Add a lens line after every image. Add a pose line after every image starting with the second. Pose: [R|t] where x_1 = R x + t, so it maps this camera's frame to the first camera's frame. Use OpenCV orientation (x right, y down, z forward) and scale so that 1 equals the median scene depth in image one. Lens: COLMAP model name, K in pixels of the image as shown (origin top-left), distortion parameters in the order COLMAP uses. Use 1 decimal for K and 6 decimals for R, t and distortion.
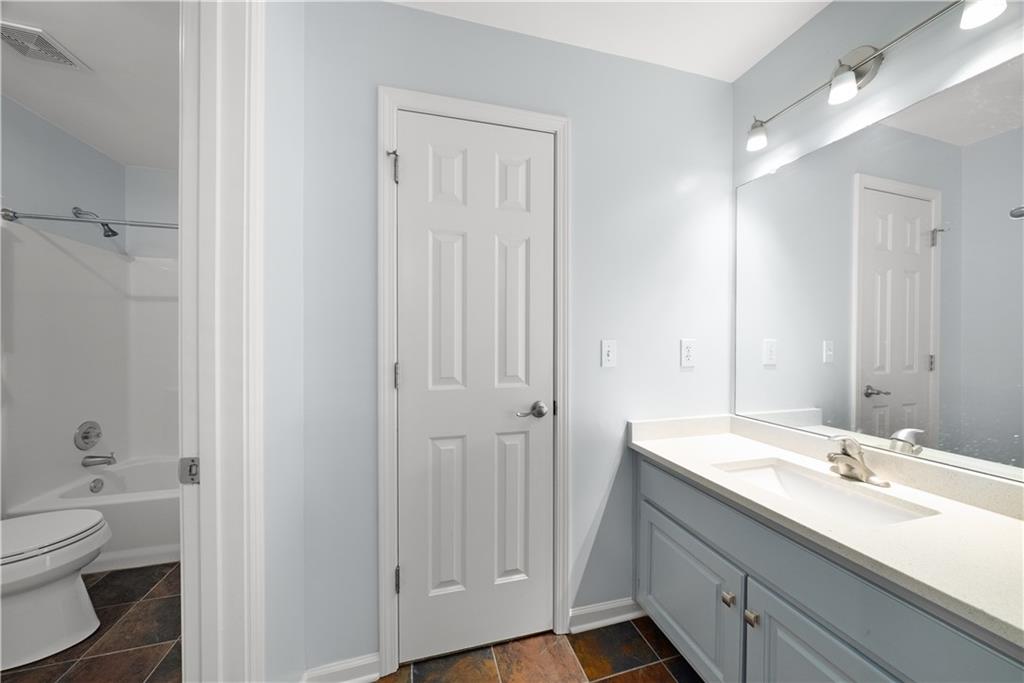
lens RADIAL K [[347.4, 0, 512.0], [0, 347.4, 341.5], [0, 0, 1]] dist [-0.001795, -0.000156]
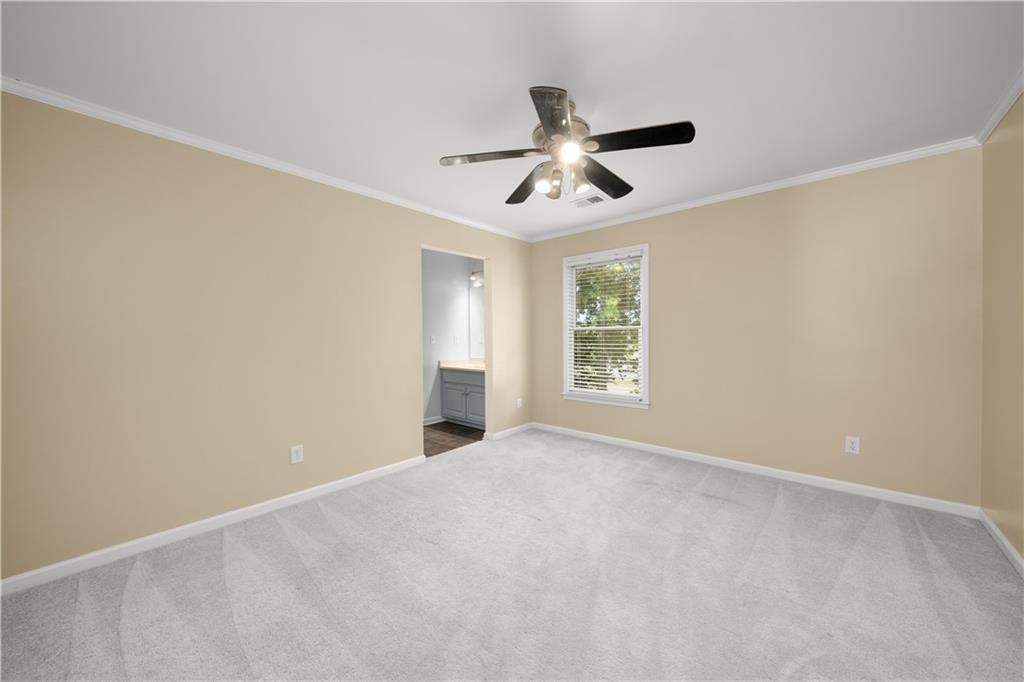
lens RADIAL K [[378.1, 0, 512.0], [0, 378.1, 341.0], [0, 0, 1]] dist [-0.001002, -0.000131]
pose [[0.836223, -0.014084, 0.548208, -1.038661], [0.013257, 0.999897, 0.005466, 0.038229], [-0.548229, 0.002697, 0.836324, -2.349827]]
